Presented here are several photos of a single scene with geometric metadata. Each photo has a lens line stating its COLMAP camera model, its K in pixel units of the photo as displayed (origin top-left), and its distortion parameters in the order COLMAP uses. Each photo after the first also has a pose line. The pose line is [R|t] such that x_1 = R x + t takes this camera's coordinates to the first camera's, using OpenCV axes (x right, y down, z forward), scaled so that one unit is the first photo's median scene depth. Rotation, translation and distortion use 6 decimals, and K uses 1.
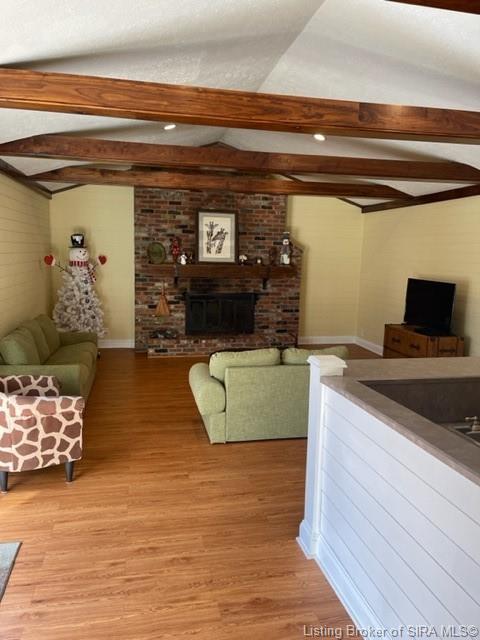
lens RADIAL K [[482.6, 0, 240.0], [0, 482.6, 320.0], [0, 0, 1]] dist [0.090955, -0.135061]
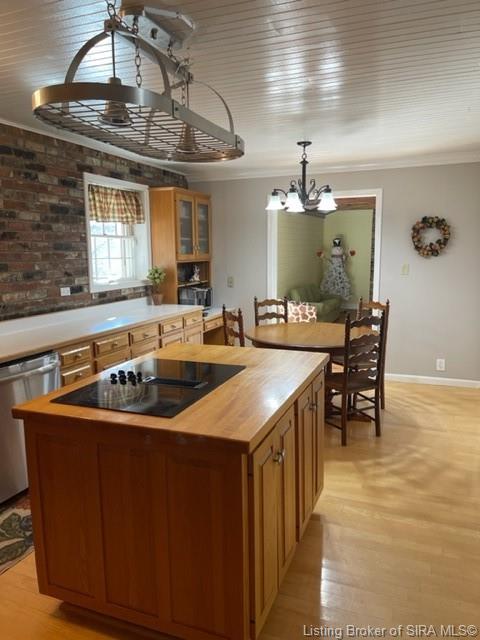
lens RADIAL K [[482.6, 0, 240.0], [0, 482.6, 320.0], [0, 0, 1]] dist [0.090955, -0.135061]
pose [[0.832678, 0.054557, -0.551064, 0.337346], [-0.051269, 0.998456, 0.021380, 0.089485], [0.551380, 0.010450, 0.834189, -0.601737]]
